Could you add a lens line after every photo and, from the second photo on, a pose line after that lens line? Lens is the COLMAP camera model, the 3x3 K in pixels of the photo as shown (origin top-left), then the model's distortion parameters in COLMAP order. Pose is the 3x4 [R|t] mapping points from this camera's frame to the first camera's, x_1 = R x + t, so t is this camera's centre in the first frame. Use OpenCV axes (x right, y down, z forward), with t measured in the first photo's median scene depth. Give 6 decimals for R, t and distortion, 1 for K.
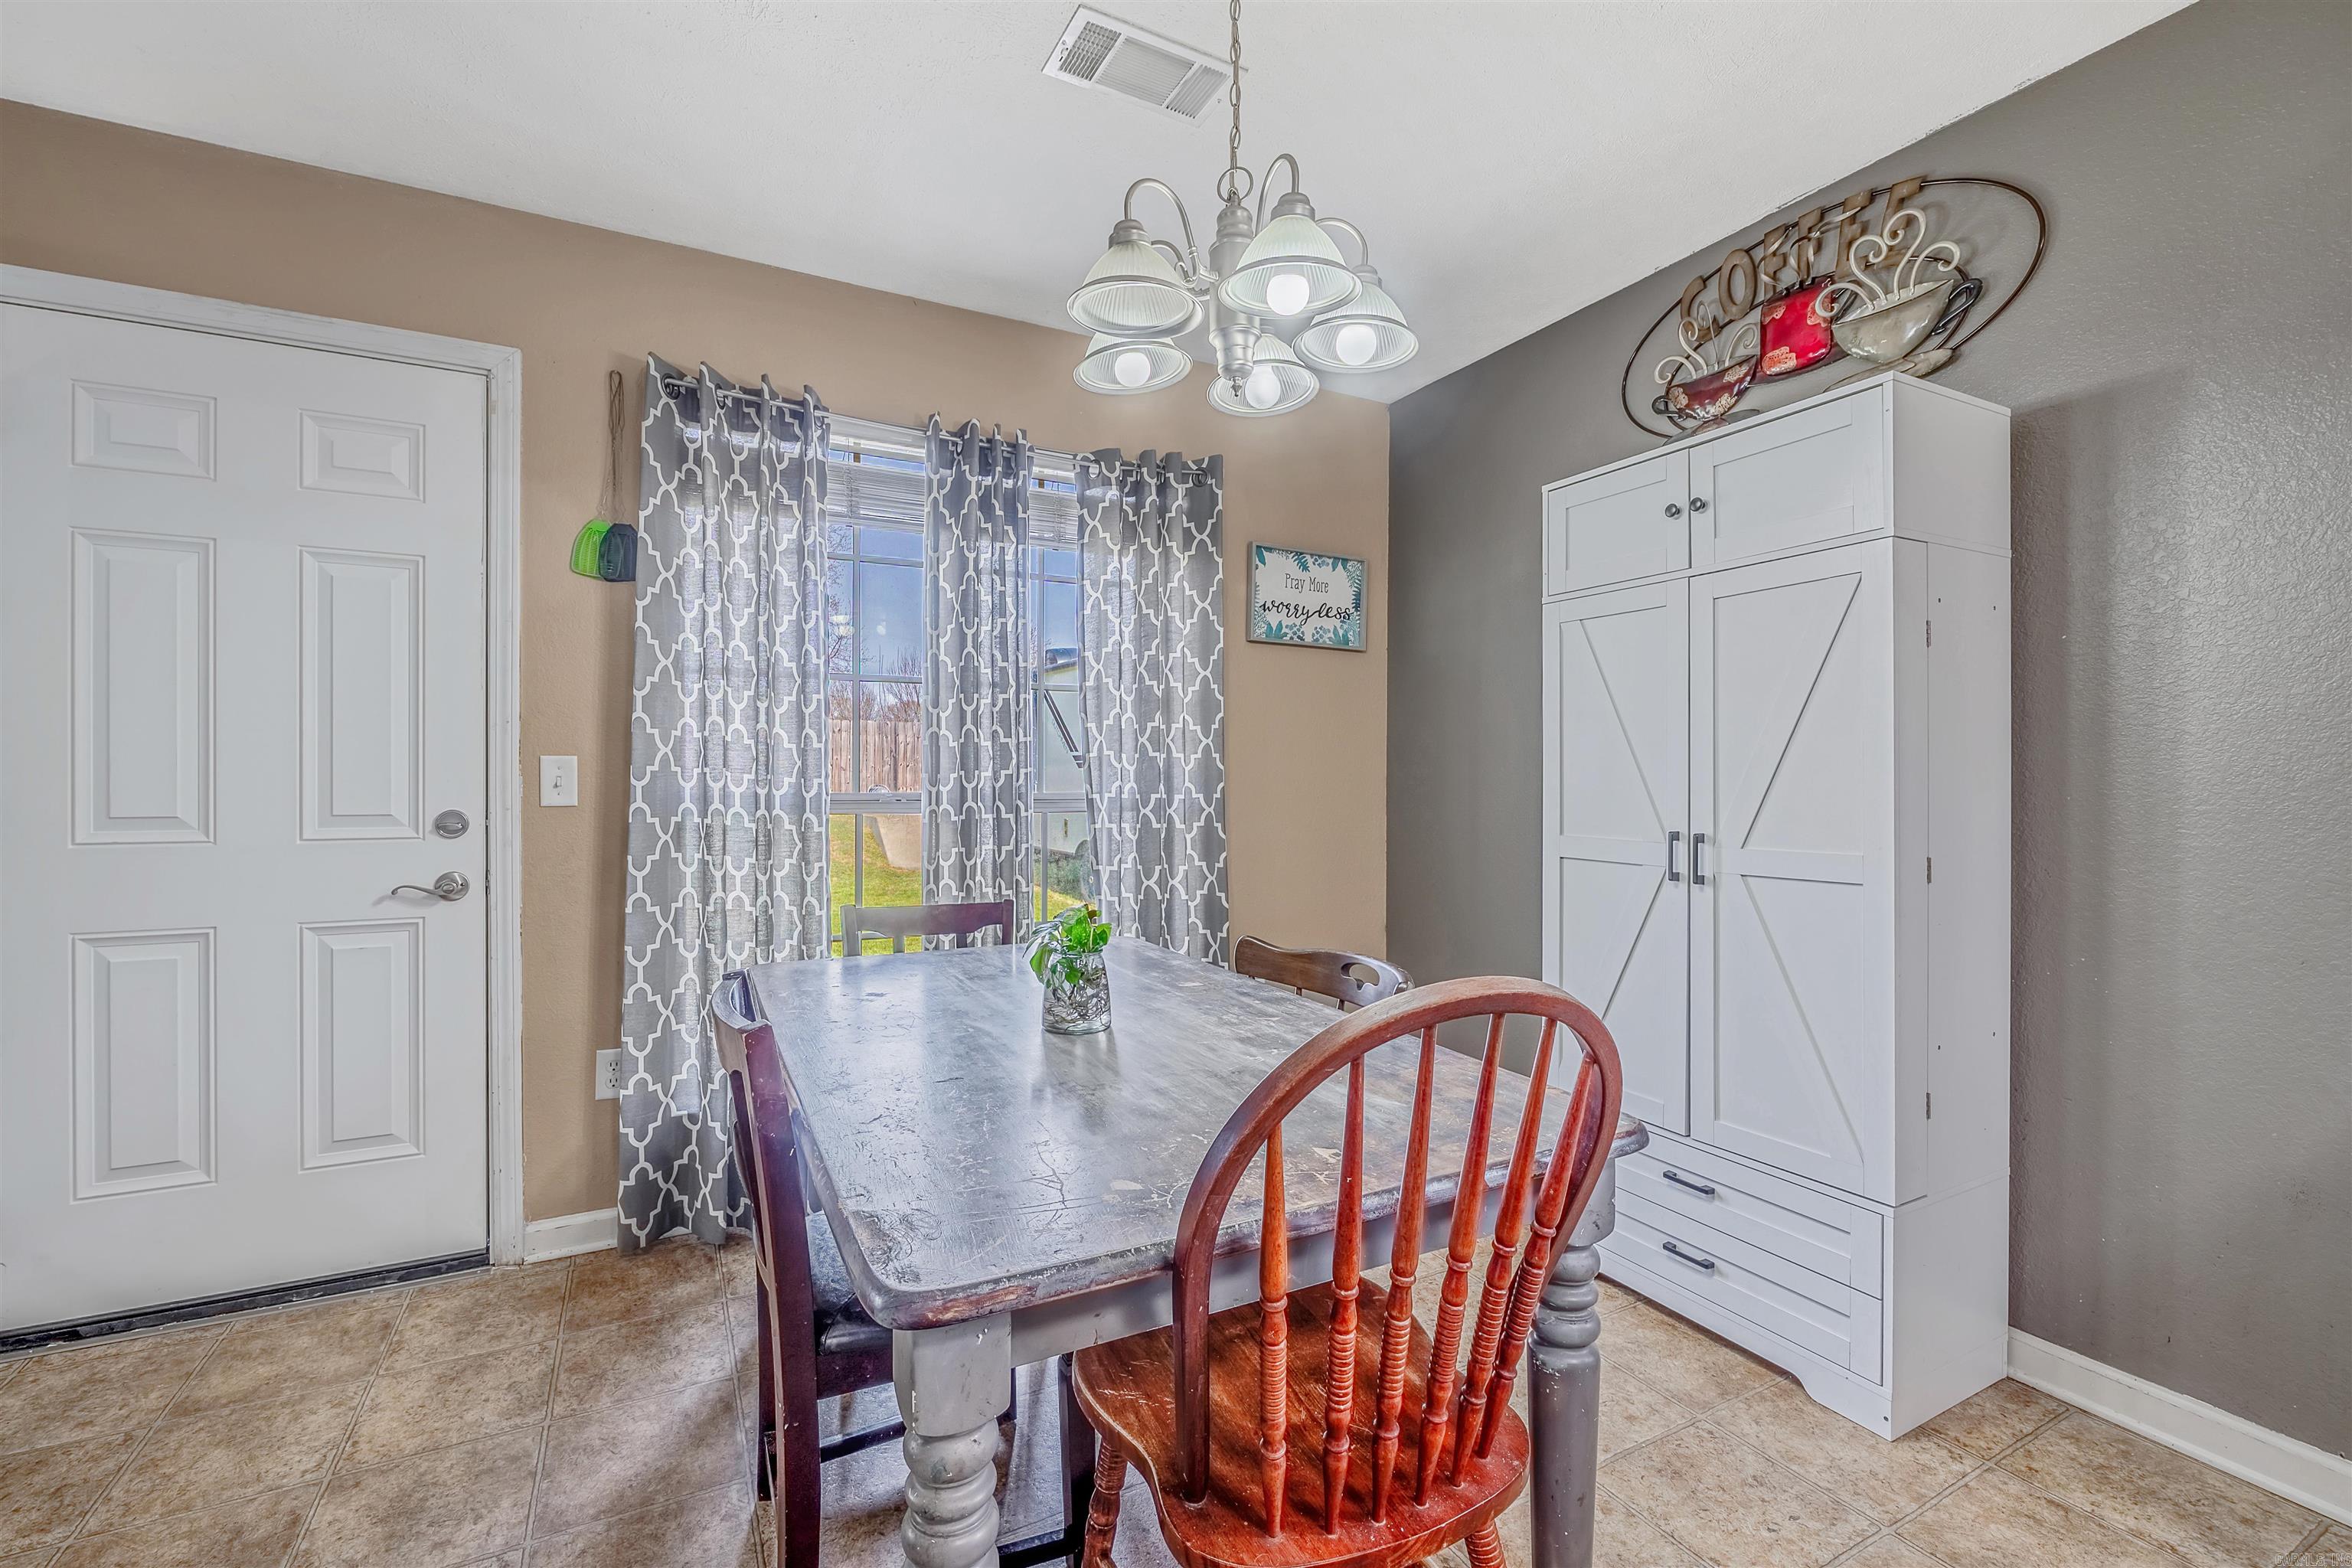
lens RADIAL K [[1040.1, 0, 1216.8], [0, 1040.1, 781.3], [0, 0, 1]] dist [0.007426, -0.002748]
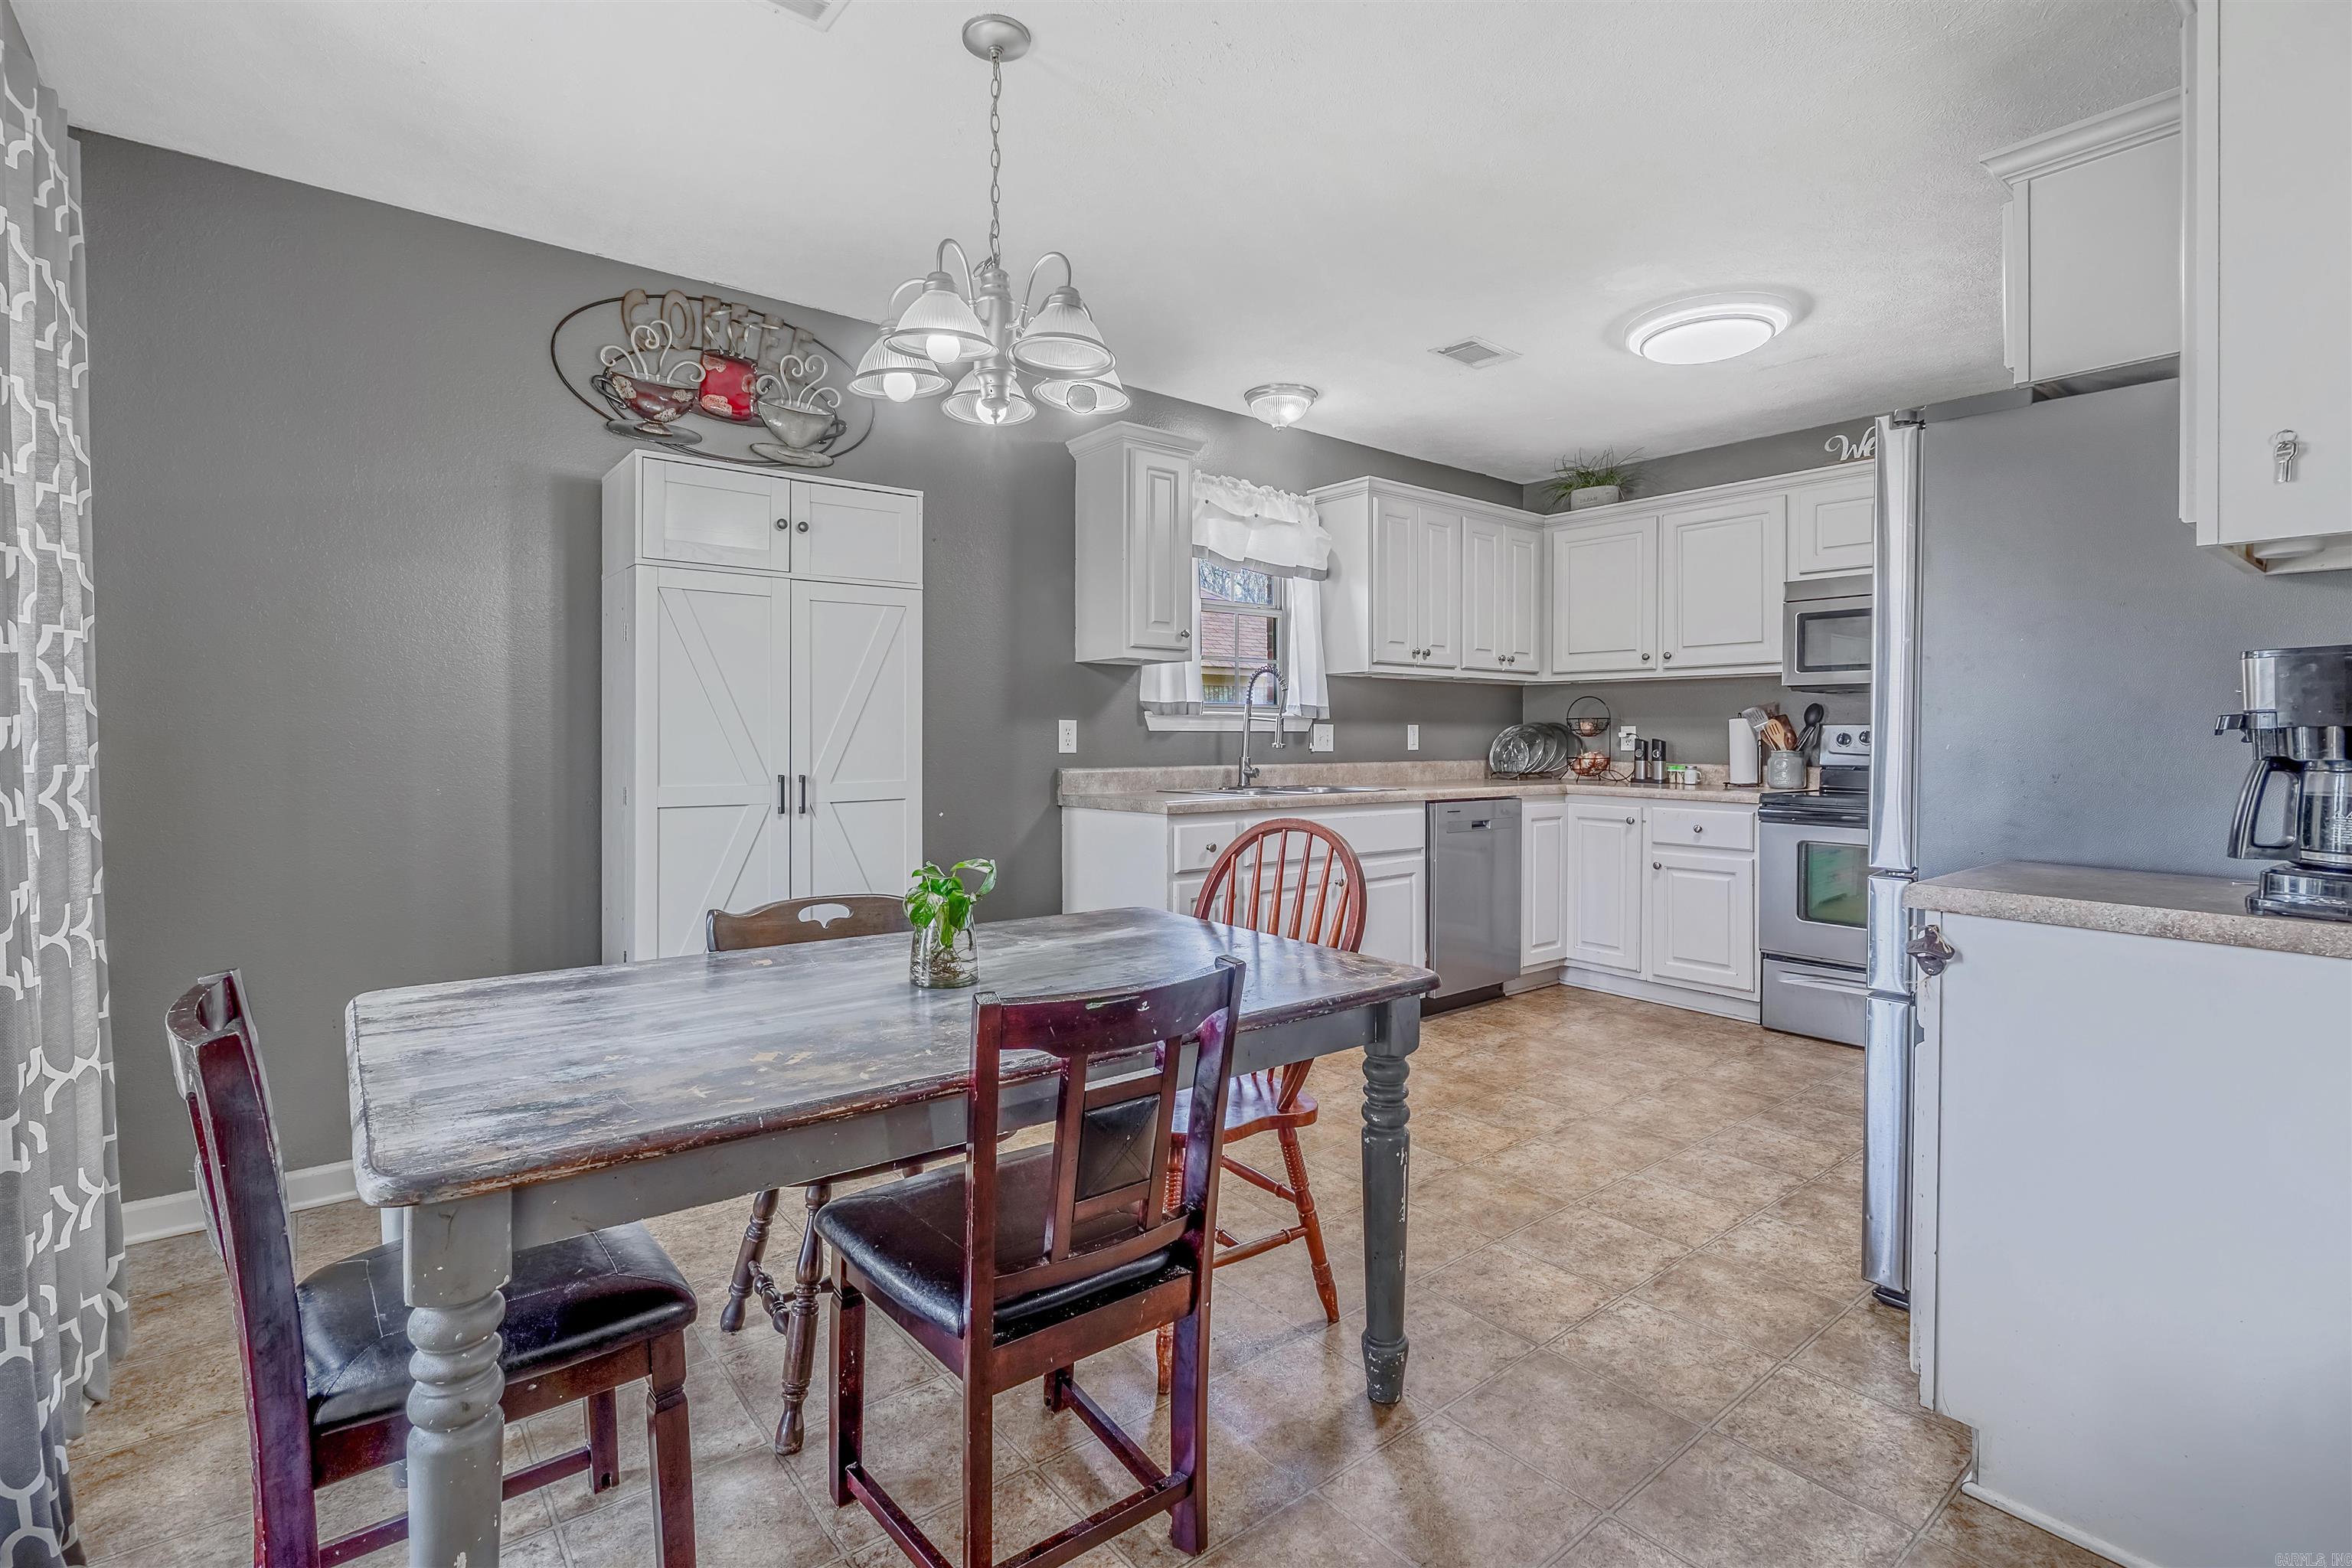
lens RADIAL K [[1091.8, 0, 1161.5], [0, 1091.8, 738.8], [0, 0, 1]] dist [-0.005546, -0.003081]
pose [[-0.185734, -0.007876, 0.982569, -0.830742], [0.001744, 0.999964, 0.008345, -0.005111], [-0.982599, 0.003264, -0.185713, 0.680535]]
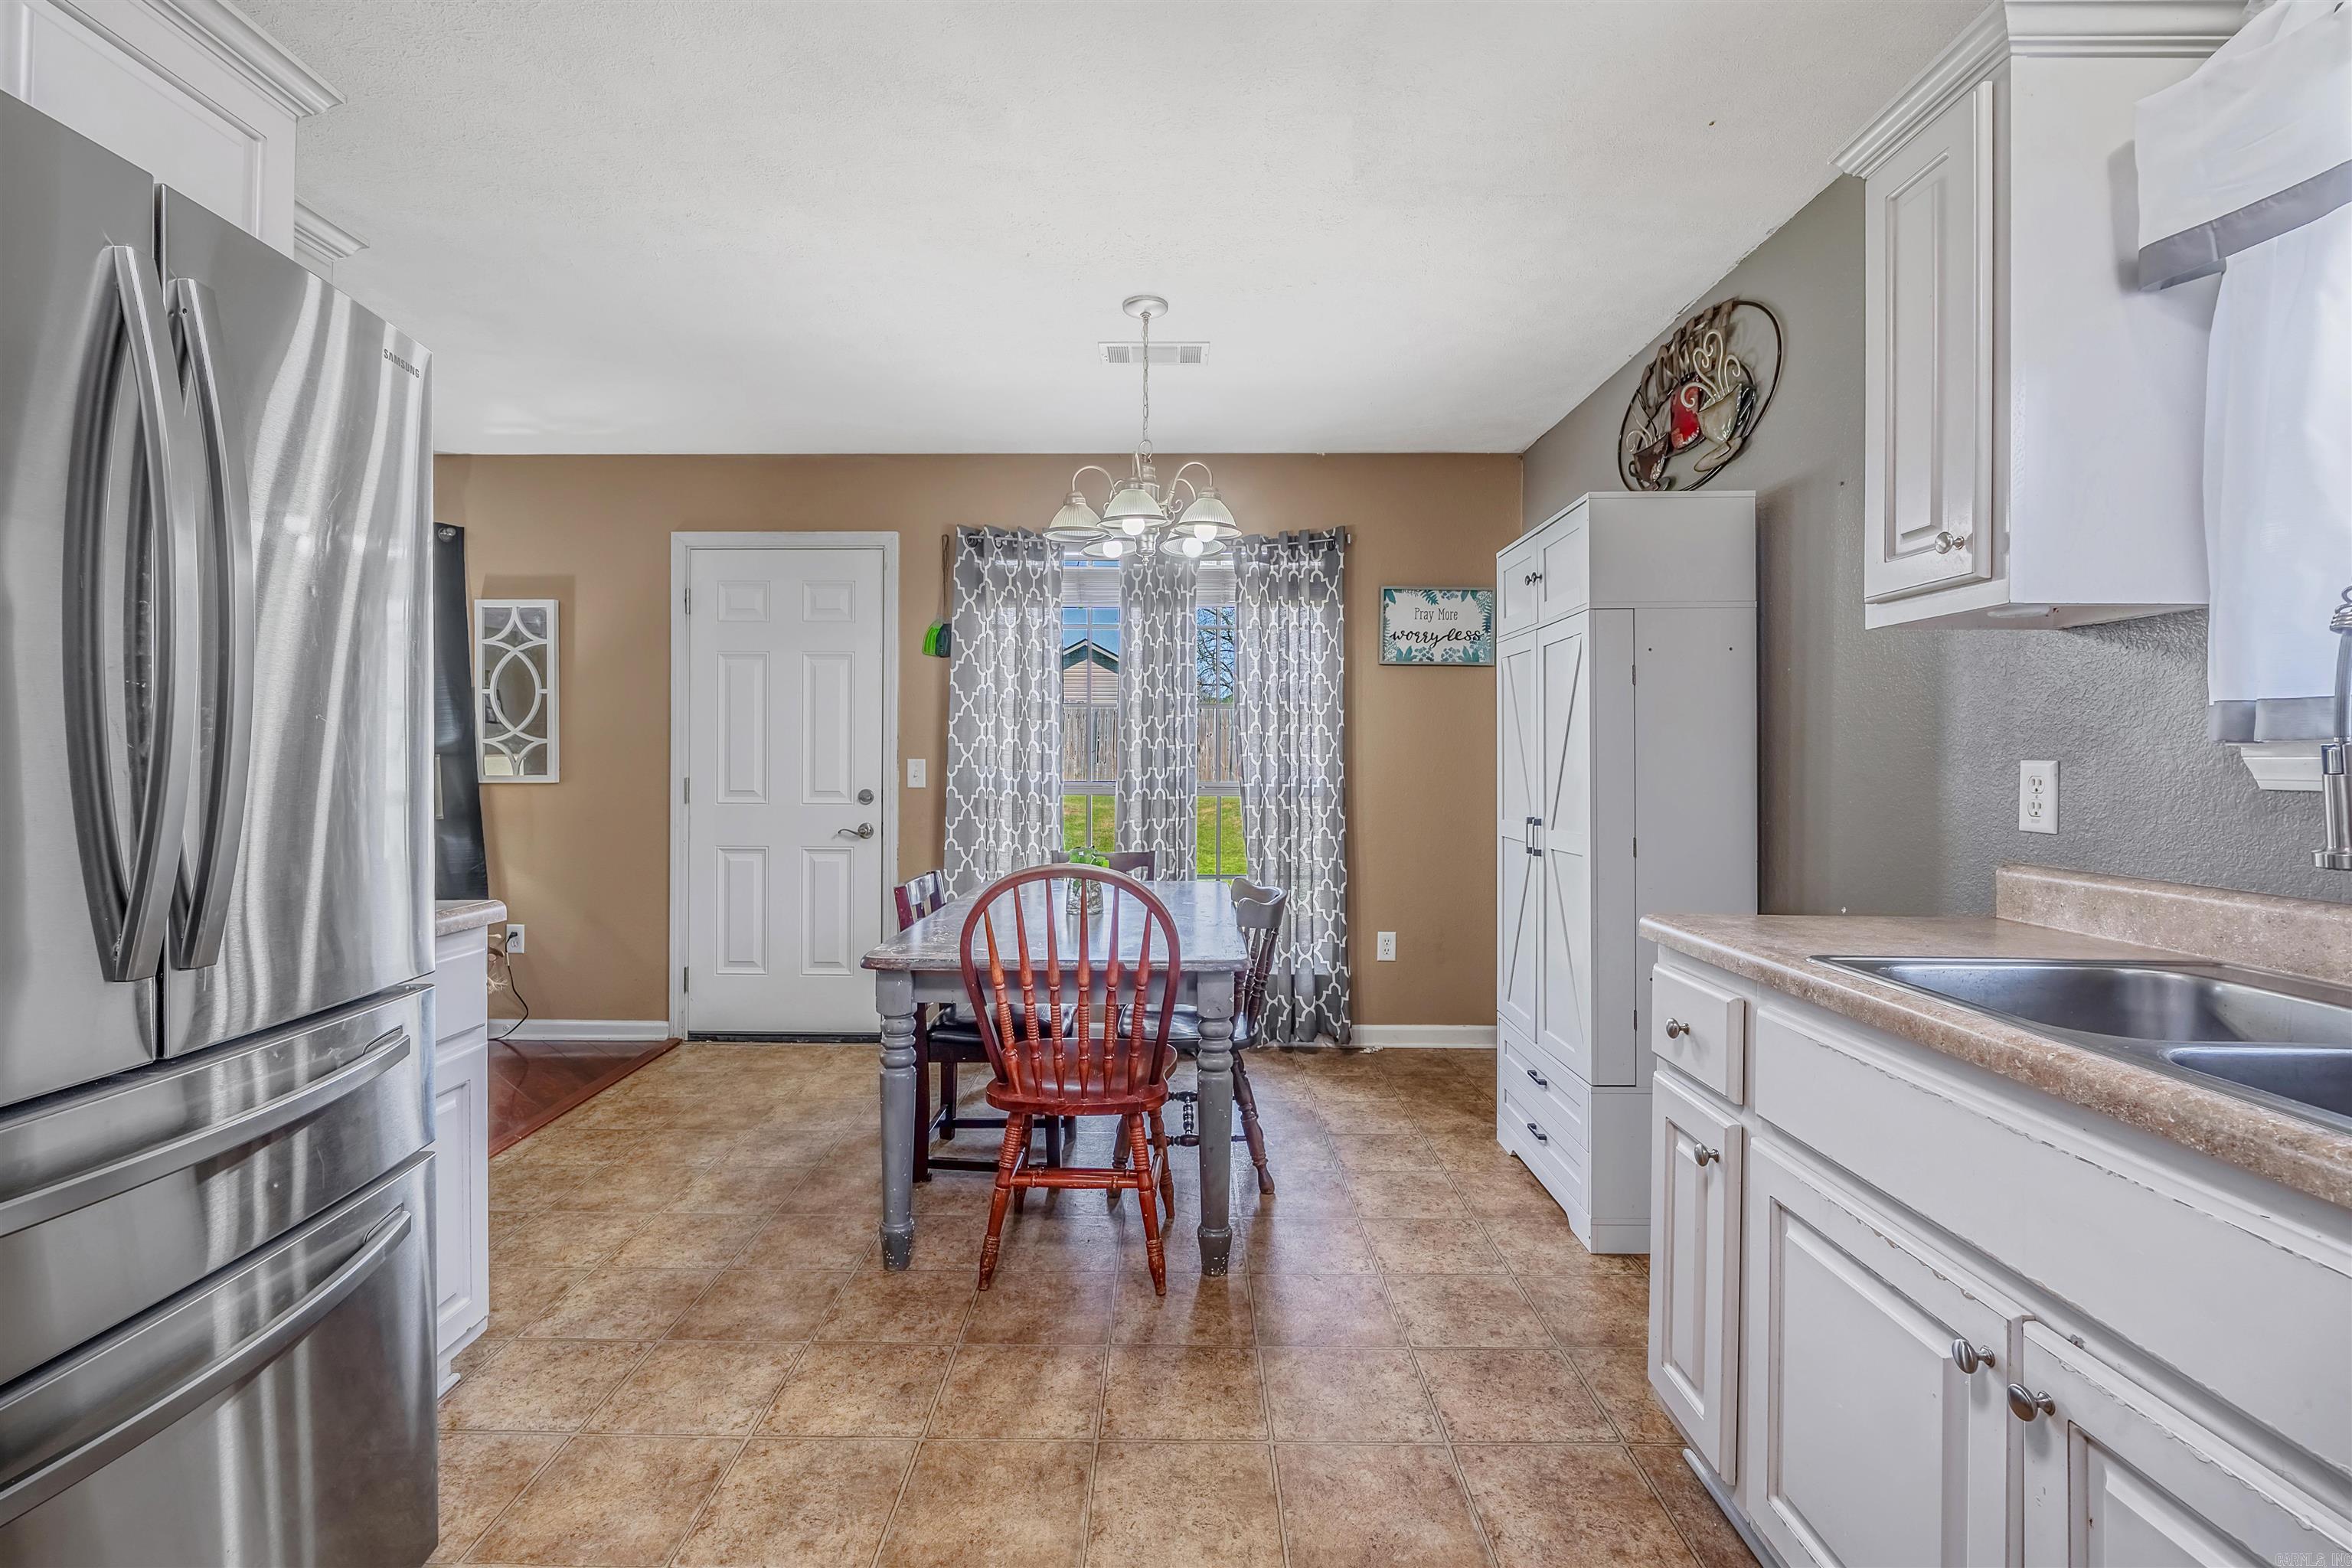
lens RADIAL K [[1069.0, 0, 1165.8], [0, 1069.0, 759.7], [0, 0, 1]] dist [-0.003705, -0.000970]
pose [[0.881555, -0.000044, -0.472080, 0.581197], [-0.003011, 0.999979, -0.005715, -0.014241], [0.472071, 0.006459, 0.881537, -0.380091]]
